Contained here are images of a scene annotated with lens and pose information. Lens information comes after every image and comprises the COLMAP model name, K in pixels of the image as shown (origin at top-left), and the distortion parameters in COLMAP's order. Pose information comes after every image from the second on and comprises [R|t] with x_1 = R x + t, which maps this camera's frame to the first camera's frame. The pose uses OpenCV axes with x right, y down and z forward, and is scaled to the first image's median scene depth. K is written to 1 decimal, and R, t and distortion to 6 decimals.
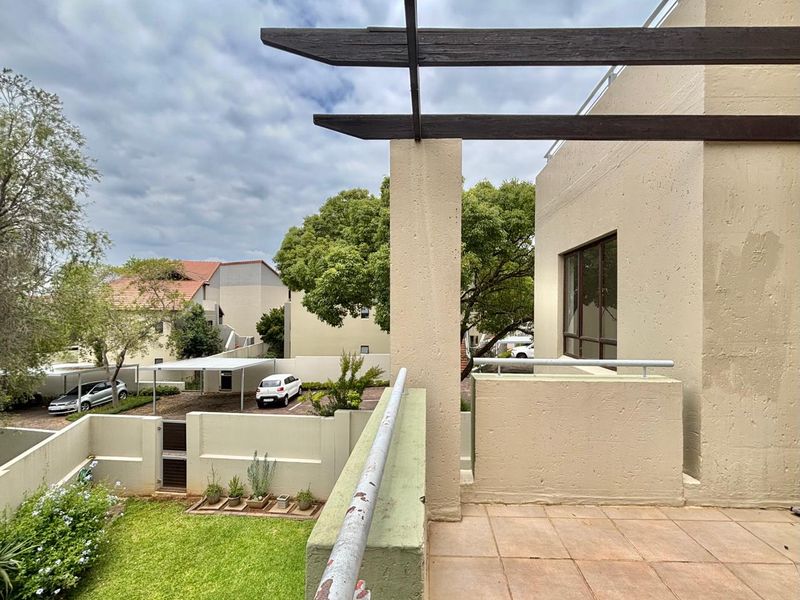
lens RADIAL K [[404.2, 0, 400.0], [0, 404.2, 300.0], [0, 0, 1]] dist [-0.000914, 0.000082]
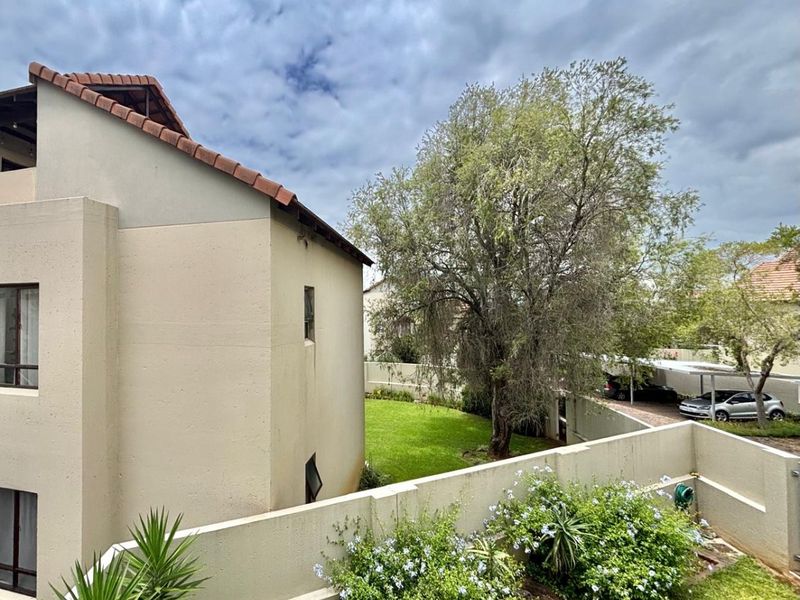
lens RADIAL K [[404.2, 0, 400.0], [0, 404.2, 300.0], [0, 0, 1]] dist [-0.000914, 0.000082]
pose [[0.063761, -0.036617, -0.997293, 0.015284], [-0.003067, 0.999315, -0.036887, 0.055673], [0.997960, 0.005411, 0.063605, 0.282230]]
